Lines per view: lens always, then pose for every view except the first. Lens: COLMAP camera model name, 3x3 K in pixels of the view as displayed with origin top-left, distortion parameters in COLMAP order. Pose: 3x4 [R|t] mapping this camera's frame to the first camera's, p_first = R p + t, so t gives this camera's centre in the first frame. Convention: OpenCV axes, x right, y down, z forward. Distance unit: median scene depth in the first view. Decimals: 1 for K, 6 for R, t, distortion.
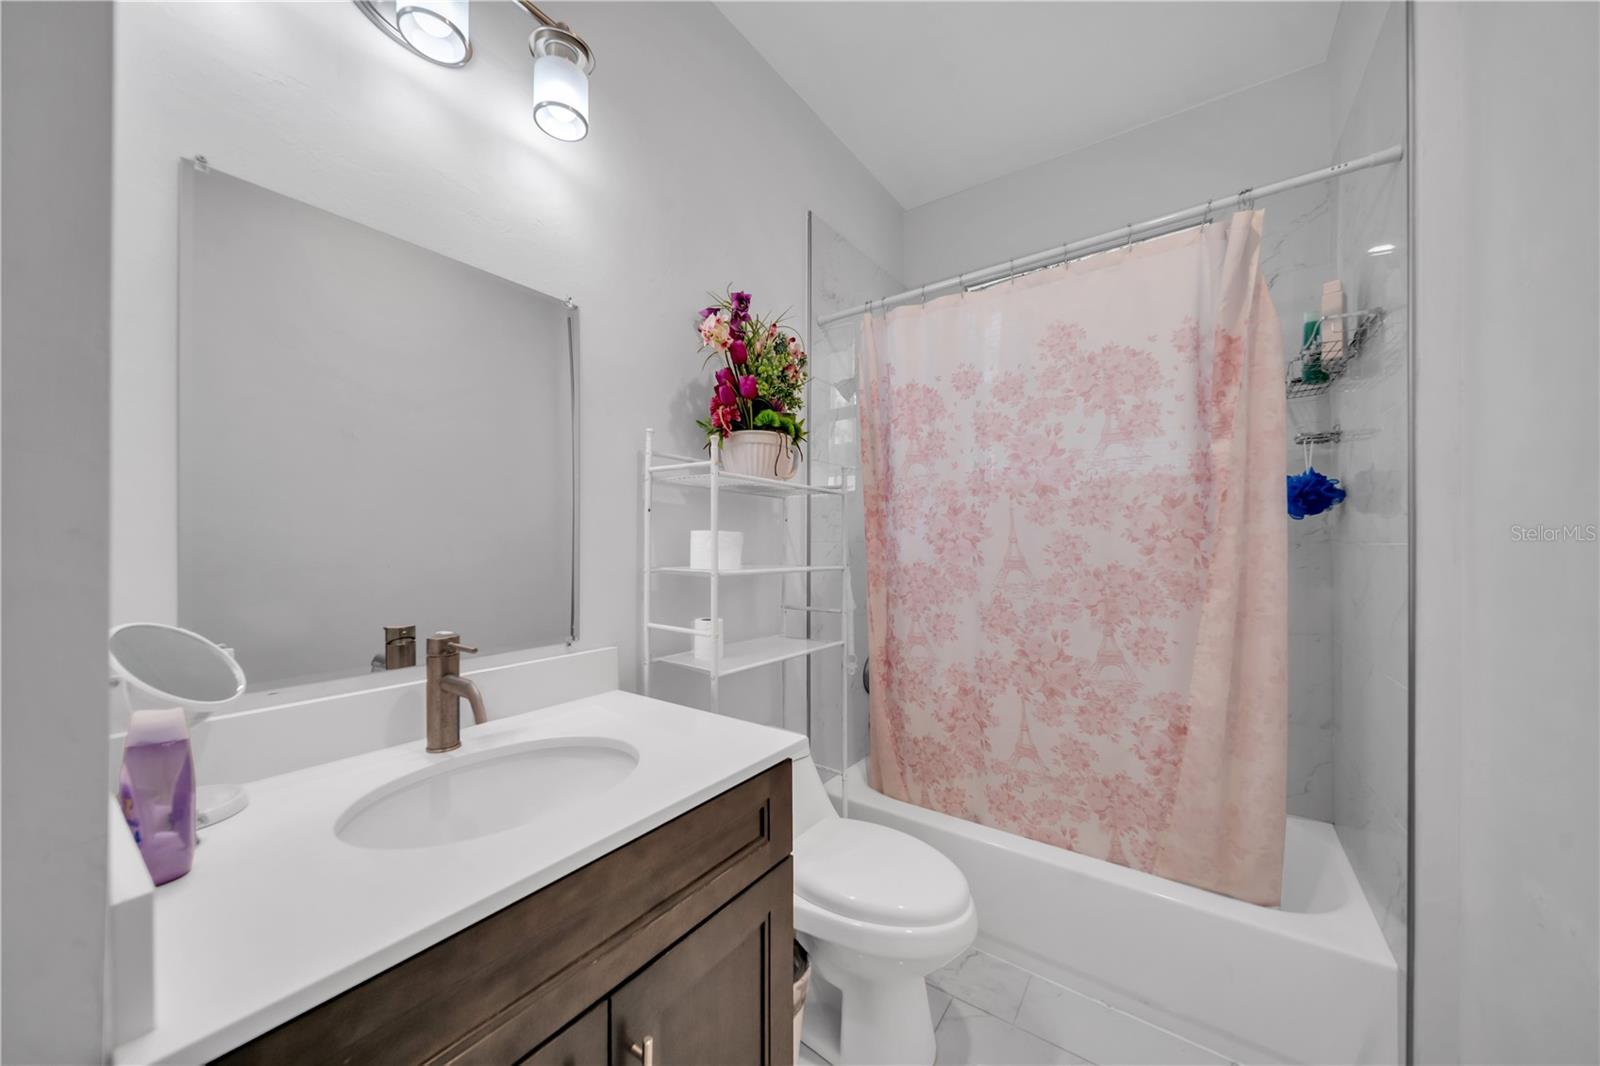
lens RADIAL K [[558.0, 0, 798.2], [0, 558.0, 541.3], [0, 0, 1]] dist [0.000143, -0.000021]
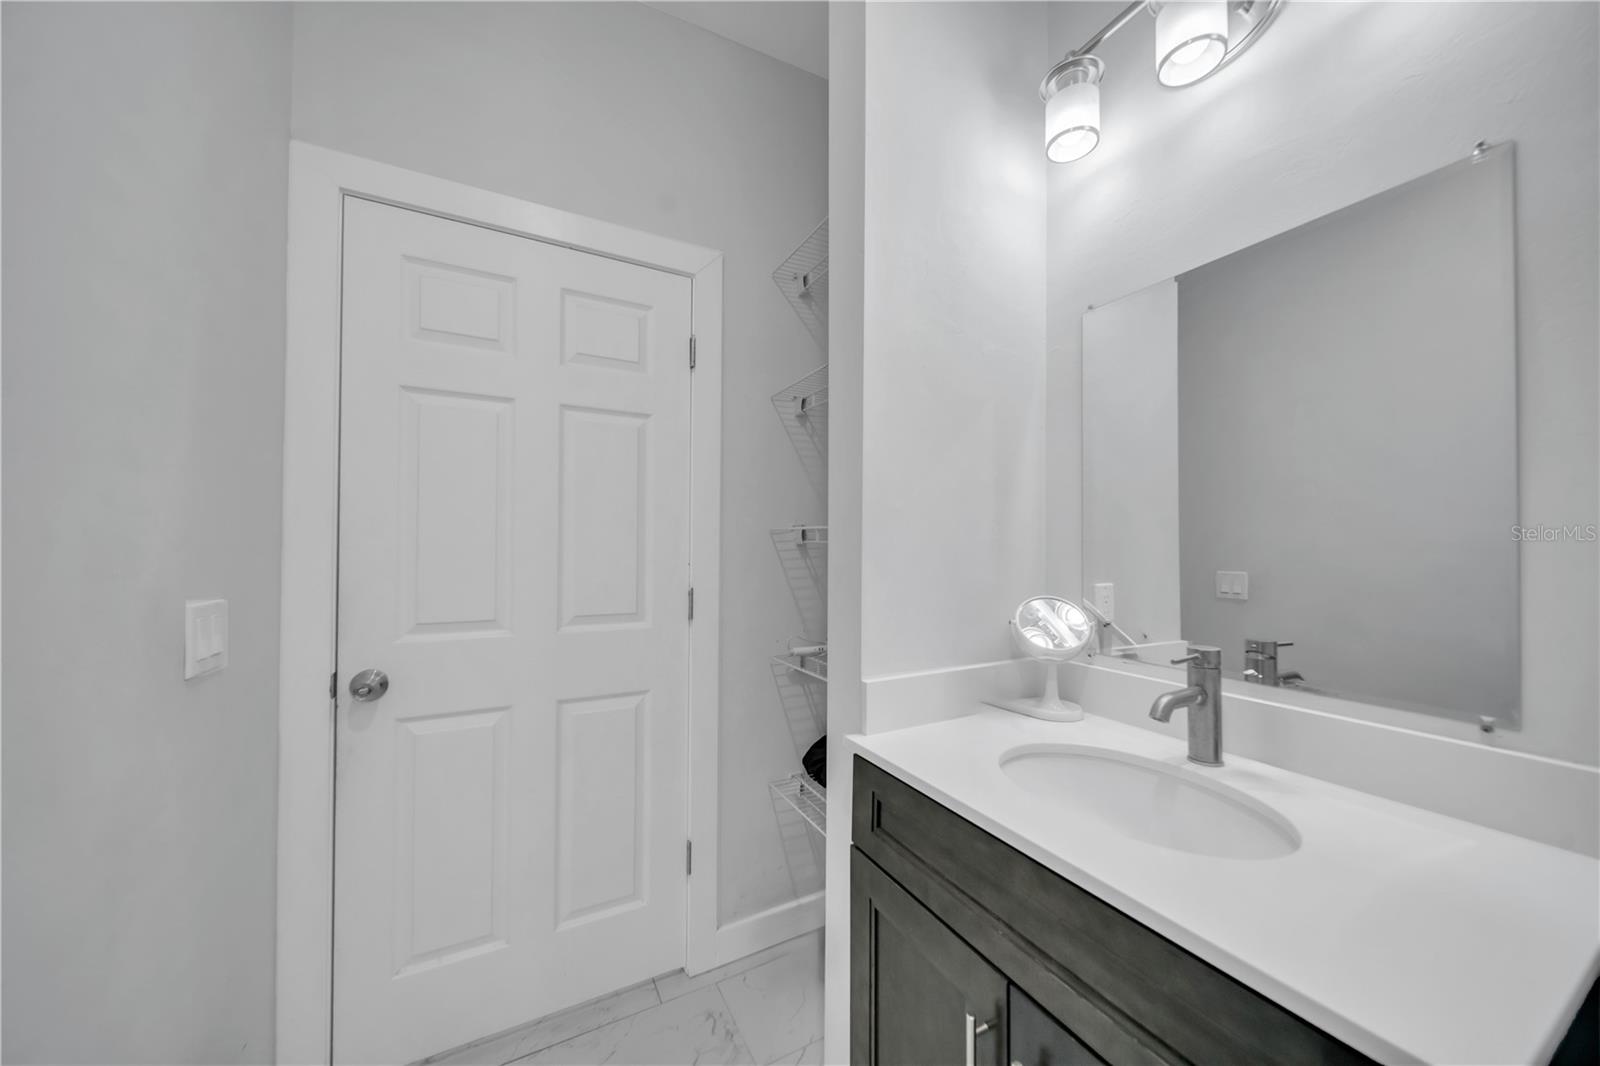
lens RADIAL K [[558.0, 0, 799.7], [0, 558.0, 538.7], [0, 0, 1]] dist [0.000143, -0.000021]
pose [[-0.445539, -0.014665, -0.895142, 0.367979], [-0.003920, 0.999888, -0.014430, -0.003729], [0.895254, -0.002920, -0.445547, 0.515661]]
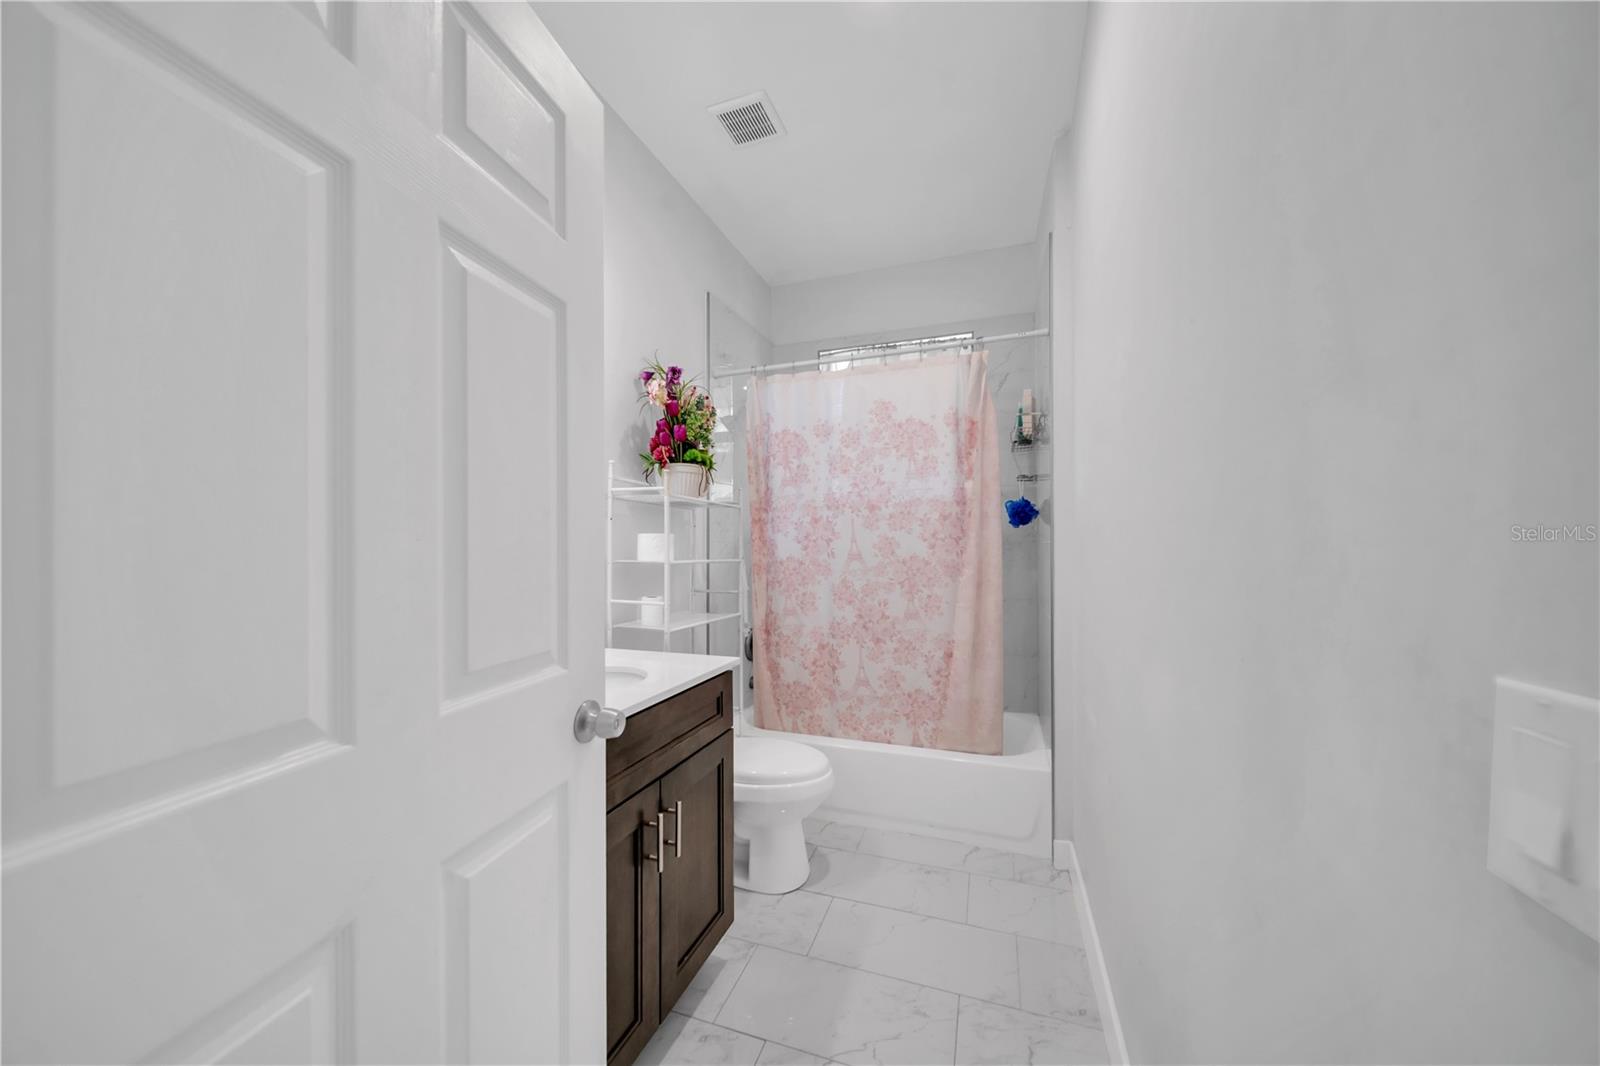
lens RADIAL K [[558.0, 0, 800.2], [0, 558.0, 540.6], [0, 0, 1]] dist [0.000143, -0.000021]
pose [[0.961055, -0.001480, 0.276352, -0.186942], [0.003431, 0.999972, -0.006578, 0.008397], [-0.276334, 0.007270, 0.961034, -0.447957]]
